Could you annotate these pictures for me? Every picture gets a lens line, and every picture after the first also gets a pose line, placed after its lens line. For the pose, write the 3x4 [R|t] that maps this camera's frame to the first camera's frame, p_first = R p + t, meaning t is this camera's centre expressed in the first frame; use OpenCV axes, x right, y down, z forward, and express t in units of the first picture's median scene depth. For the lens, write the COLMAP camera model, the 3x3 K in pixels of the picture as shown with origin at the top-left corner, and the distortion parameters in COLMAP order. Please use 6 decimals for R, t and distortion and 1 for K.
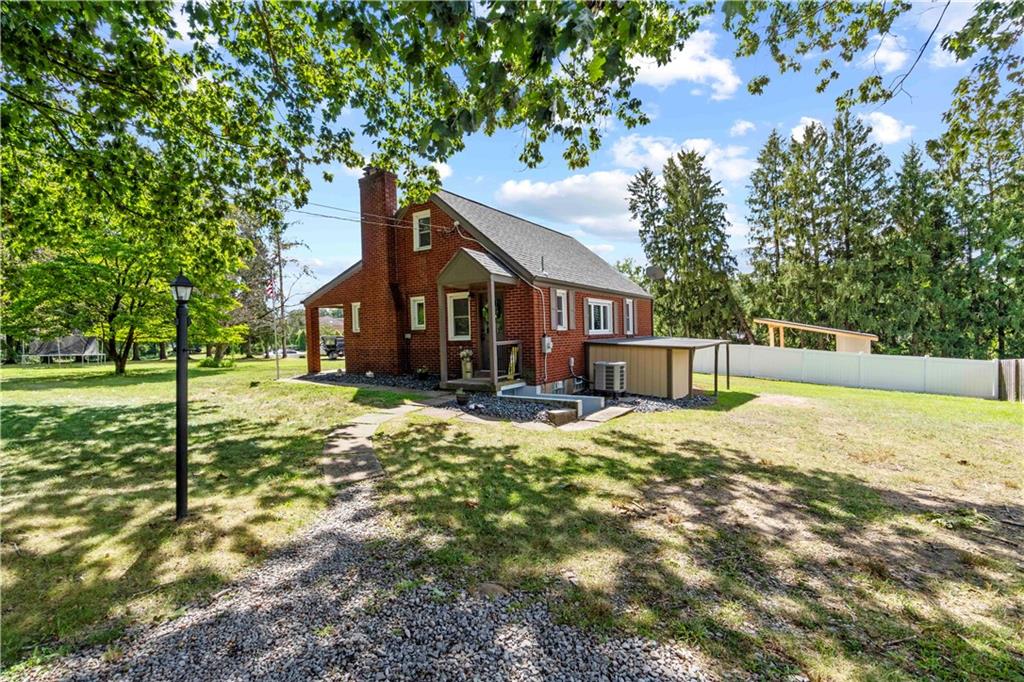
lens RADIAL K [[448.0, 0, 512.0], [0, 448.0, 341.0], [0, 0, 1]] dist [0.000744, 0.000048]
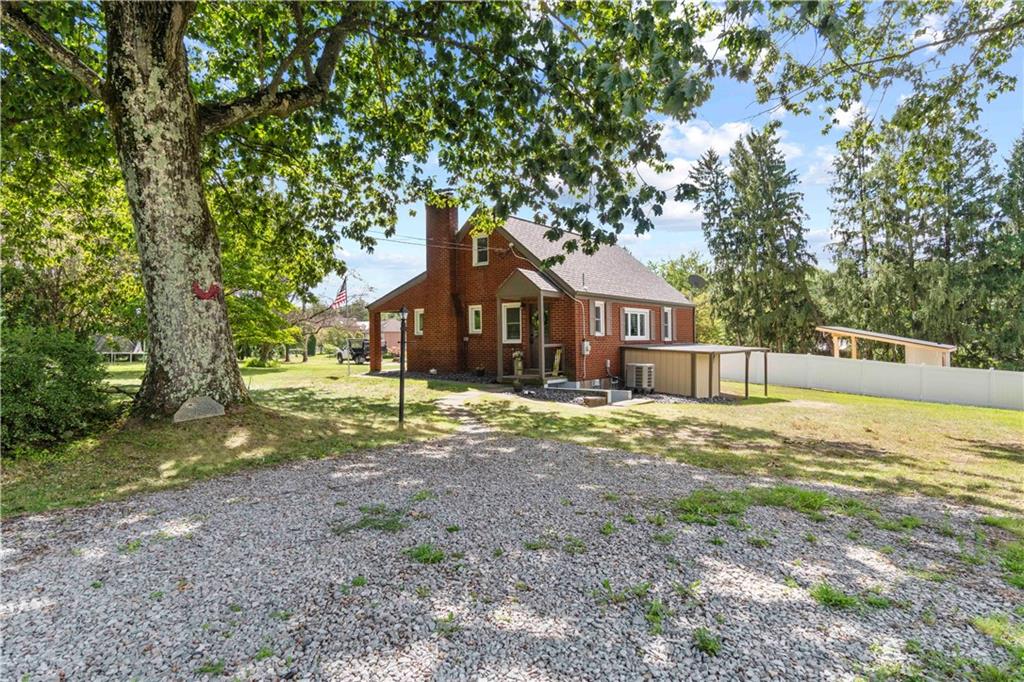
lens RADIAL K [[543.9, 0, 512.0], [0, 543.9, 341.0], [0, 0, 1]] dist [-0.004713, -0.000188]
pose [[0.997012, 0.015191, -0.075737, -0.006793], [-0.016168, 0.999794, -0.012301, 0.008667], [0.075535, 0.013489, 0.997052, -0.360754]]
